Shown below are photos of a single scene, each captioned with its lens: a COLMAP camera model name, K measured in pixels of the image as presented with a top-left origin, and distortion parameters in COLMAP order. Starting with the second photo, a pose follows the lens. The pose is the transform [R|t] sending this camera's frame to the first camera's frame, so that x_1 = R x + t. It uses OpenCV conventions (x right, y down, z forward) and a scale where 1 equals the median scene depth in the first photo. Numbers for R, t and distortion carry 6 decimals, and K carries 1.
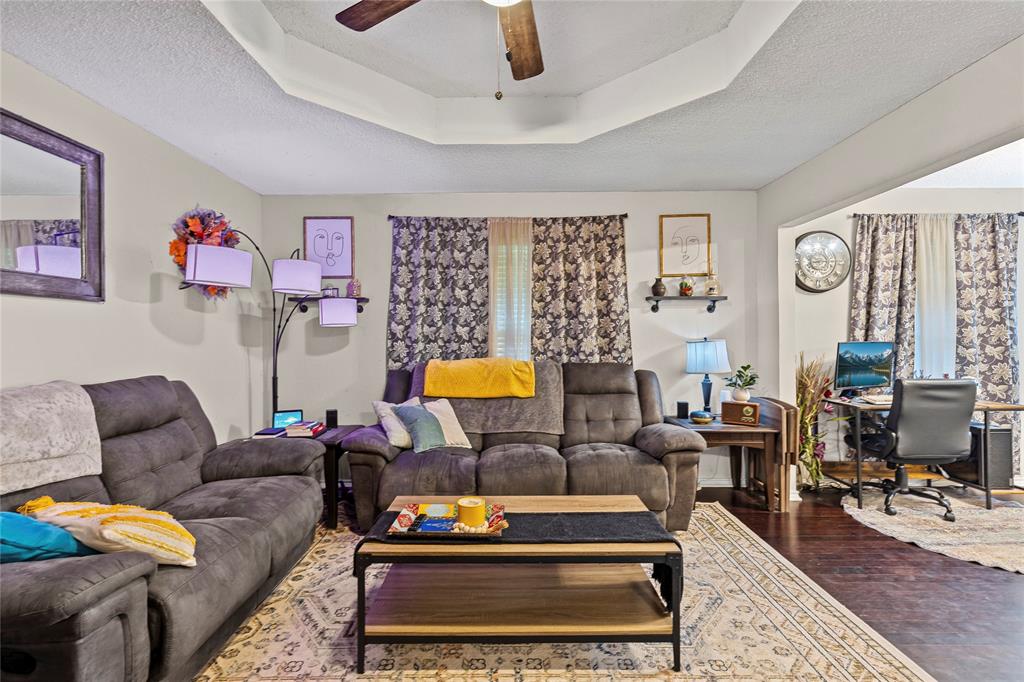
lens RADIAL K [[464.0, 0, 506.9], [0, 464.0, 336.0], [0, 0, 1]] dist [0.004770, -0.000405]
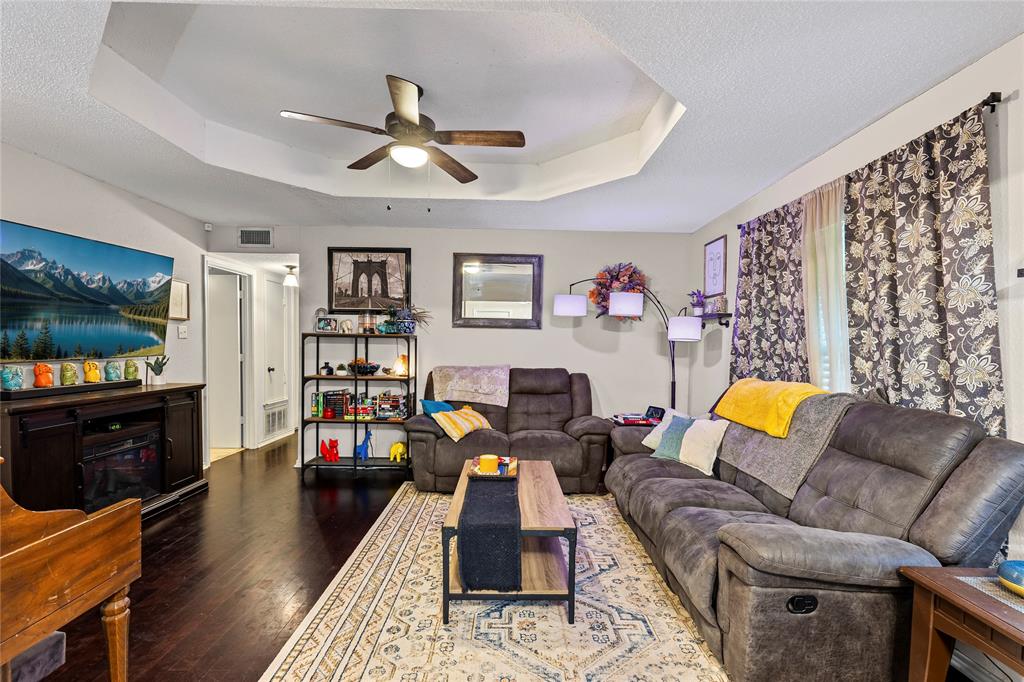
lens RADIAL K [[466.8, 0, 513.7], [0, 466.8, 359.2], [0, 0, 1]] dist [0.000710, -0.000403]
pose [[0.020472, 0.037715, -0.999079, 0.719075], [-0.020483, 0.999094, 0.037296, -0.009494], [0.999581, 0.019701, 0.021226, 0.523959]]
